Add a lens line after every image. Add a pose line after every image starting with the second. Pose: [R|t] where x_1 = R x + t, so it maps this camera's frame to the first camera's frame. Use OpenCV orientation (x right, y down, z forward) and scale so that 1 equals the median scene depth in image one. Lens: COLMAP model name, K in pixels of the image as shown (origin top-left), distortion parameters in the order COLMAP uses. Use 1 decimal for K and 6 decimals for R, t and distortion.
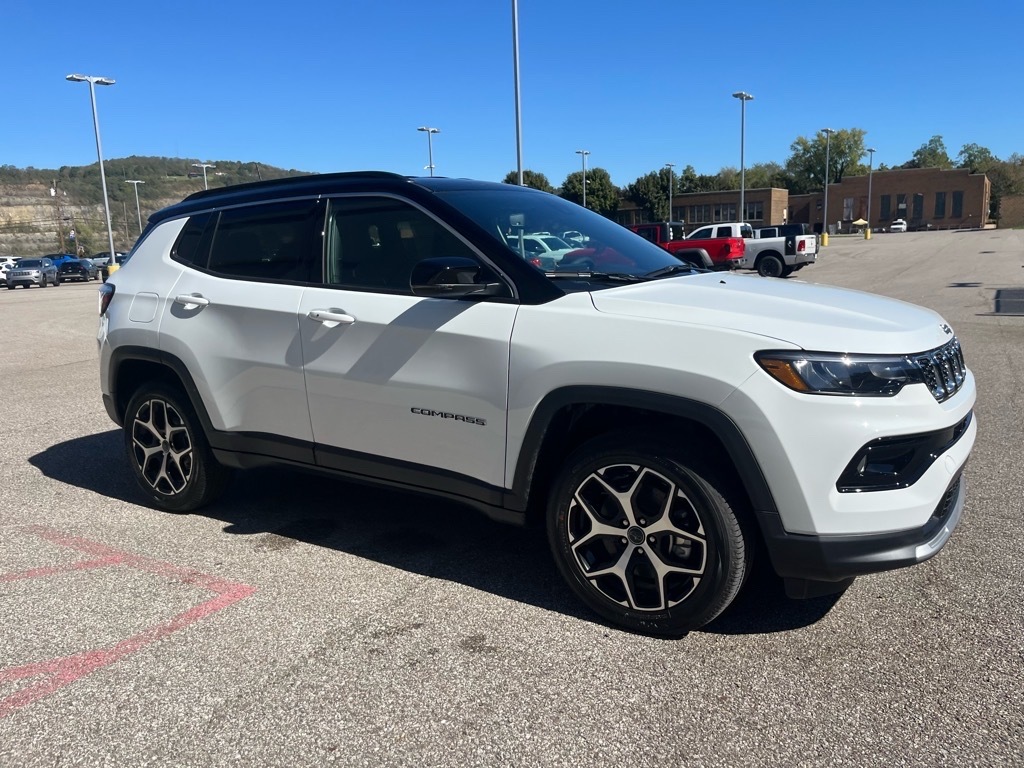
lens RADIAL K [[769.8, 0, 512.0], [0, 769.8, 384.0], [0, 0, 1]] dist [0.059983, -0.086573]
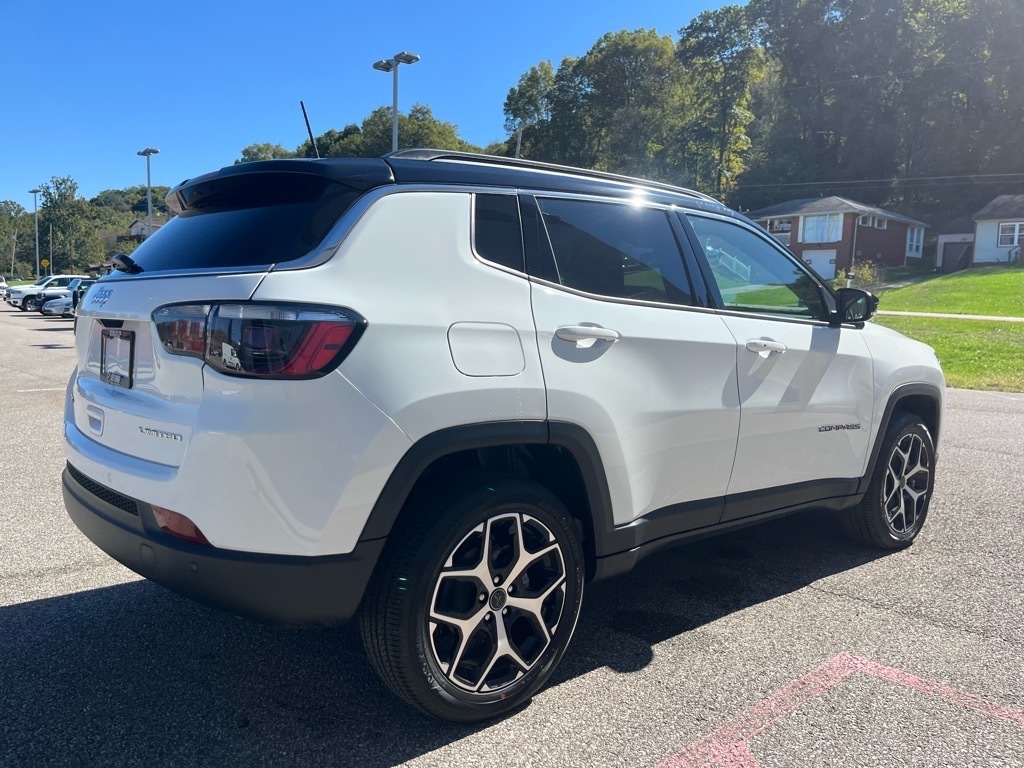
lens RADIAL K [[769.8, 0, 512.0], [0, 769.8, 384.0], [0, 0, 1]] dist [0.059983, -0.086573]
pose [[0.283849, -0.065919, 0.956601, -1.136150], [0.125281, 0.991632, 0.031159, -0.102956], [-0.950650, 0.110999, 0.289732, 0.966795]]
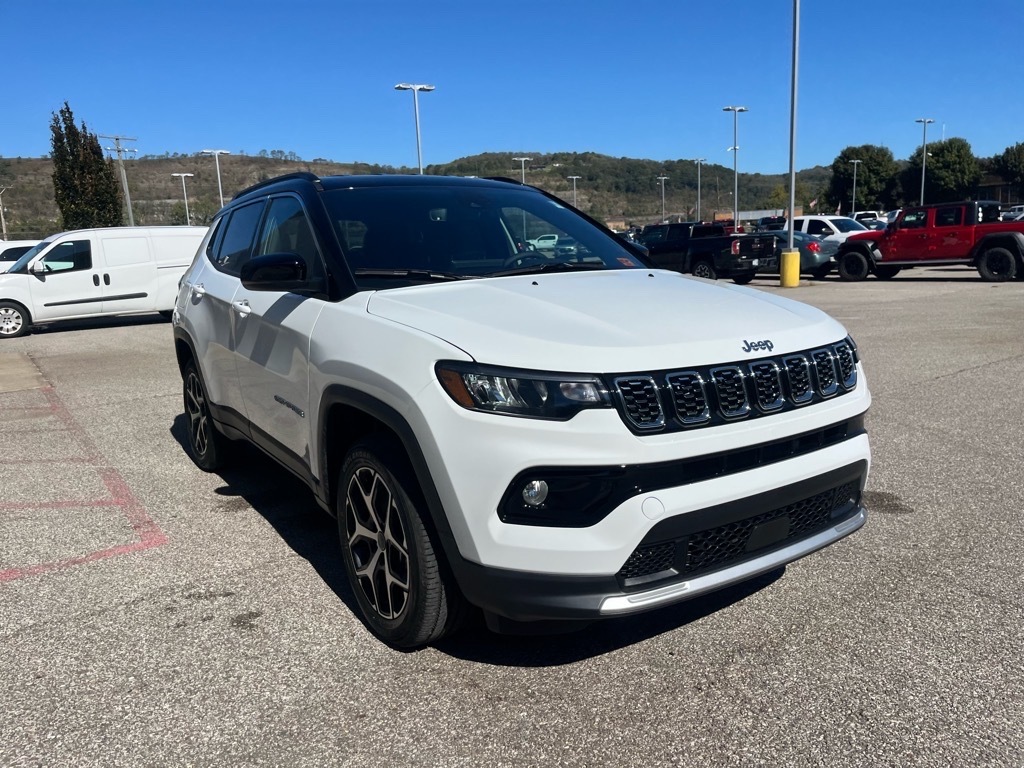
lens RADIAL K [[769.8, 0, 512.0], [0, 769.8, 384.0], [0, 0, 1]] dist [0.059983, -0.086573]
pose [[0.918490, 0.067099, -0.389710, 0.527345], [-0.059998, 0.997736, 0.030380, -0.033039], [0.390866, -0.004522, 0.920436, 0.123409]]
